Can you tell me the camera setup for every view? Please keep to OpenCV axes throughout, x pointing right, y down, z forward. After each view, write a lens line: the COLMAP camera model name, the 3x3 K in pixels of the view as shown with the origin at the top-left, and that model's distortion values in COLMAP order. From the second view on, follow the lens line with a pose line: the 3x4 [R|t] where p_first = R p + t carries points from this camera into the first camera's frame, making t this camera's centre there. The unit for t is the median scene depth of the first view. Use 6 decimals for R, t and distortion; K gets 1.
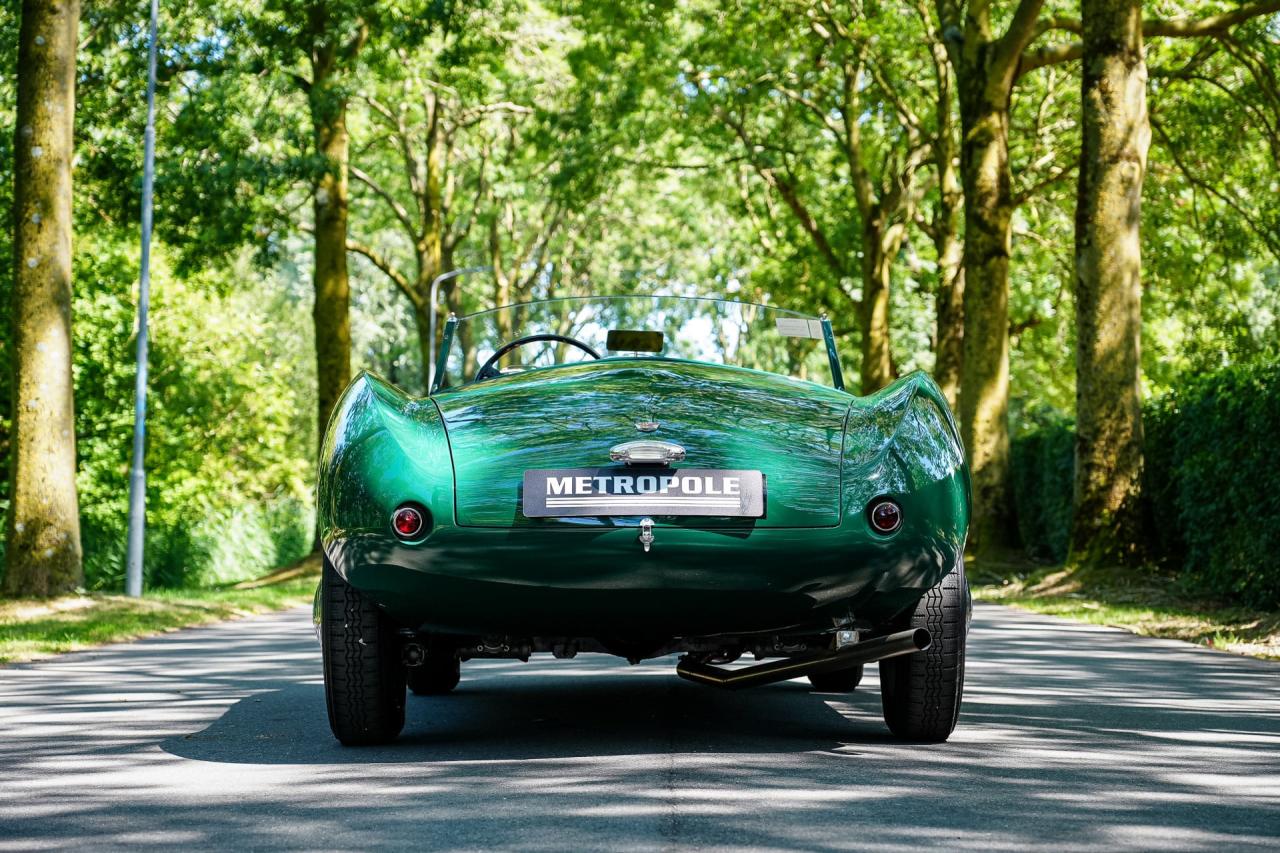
lens RADIAL K [[3061.6, 0, 647.3], [0, 3061.6, 449.2], [0, 0, 1]] dist [0.005791, 0.401447]
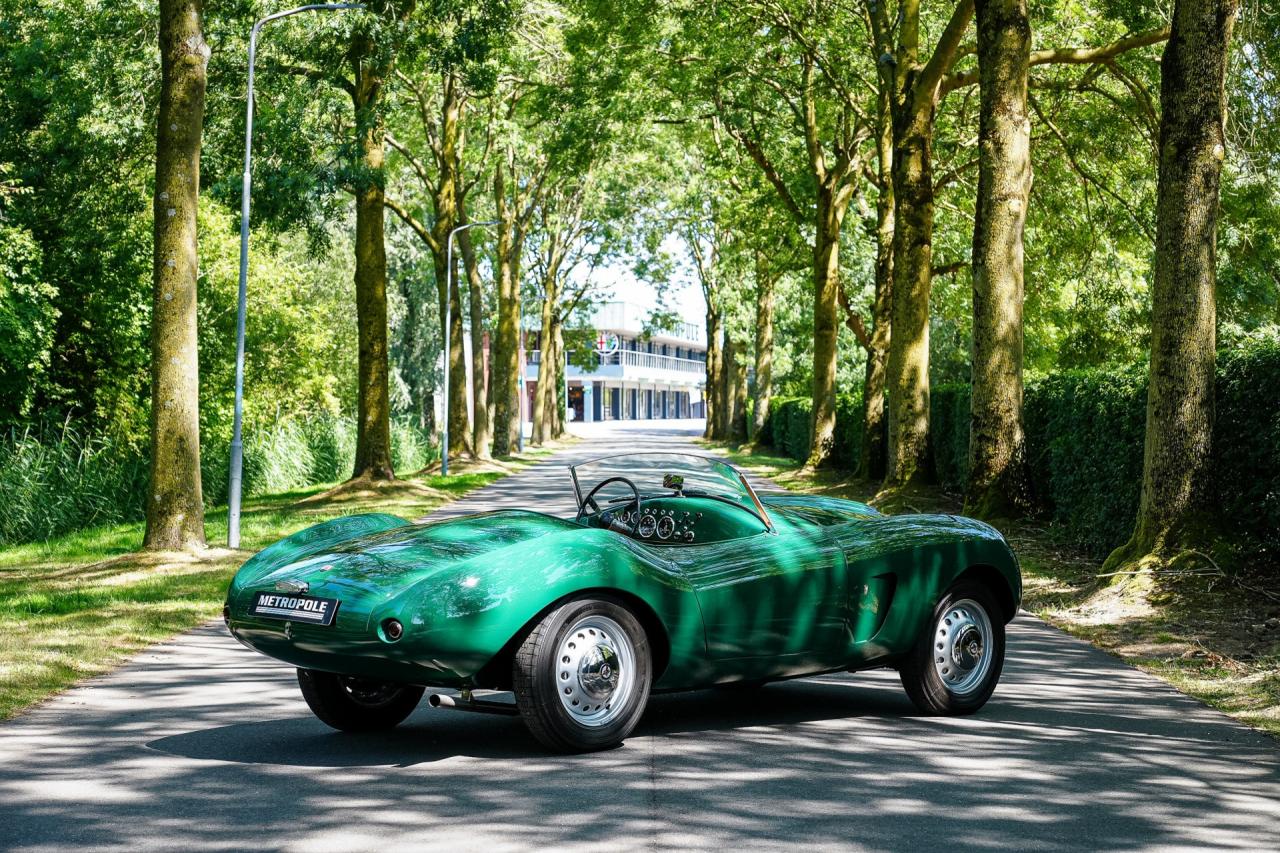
lens RADIAL K [[2908.4, 0, 640.0], [0, 2908.4, 426.5], [0, 0, 1]] dist [0.089164, -0.201871]
pose [[0.999954, 0.008315, 0.004827, -0.001928], [-0.008503, 0.999156, 0.040179, -0.029580], [-0.004489, -0.040218, 0.999181, -0.131760]]
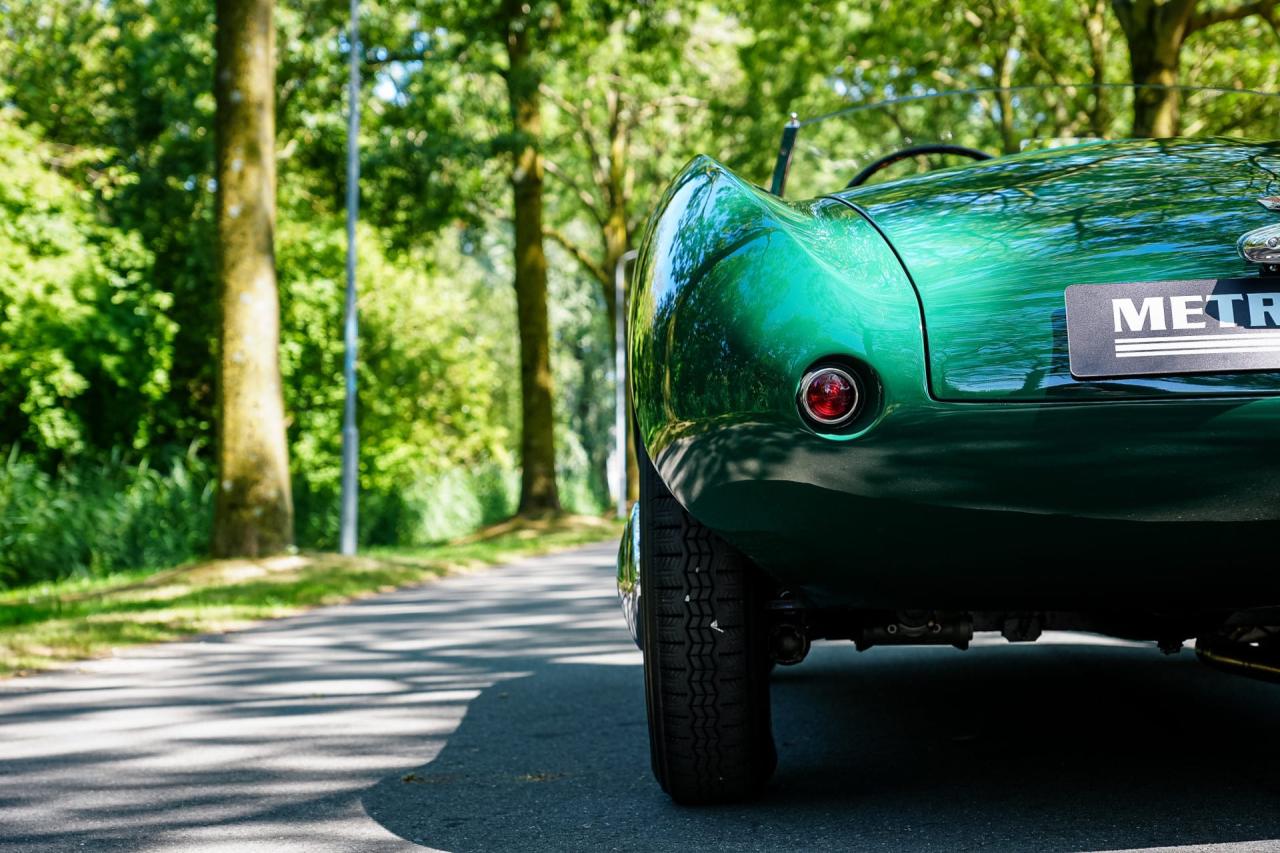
lens RADIAL K [[2550.9, 0, 640.0], [0, 2550.9, 426.5], [0, 0, 1]] dist [0.021611, 0.115864]
pose [[0.998258, -0.021841, -0.054802, -0.015838], [0.021855, 0.999761, -0.000334, 0.005177], [0.054796, -0.000864, 0.998497, 0.105030]]
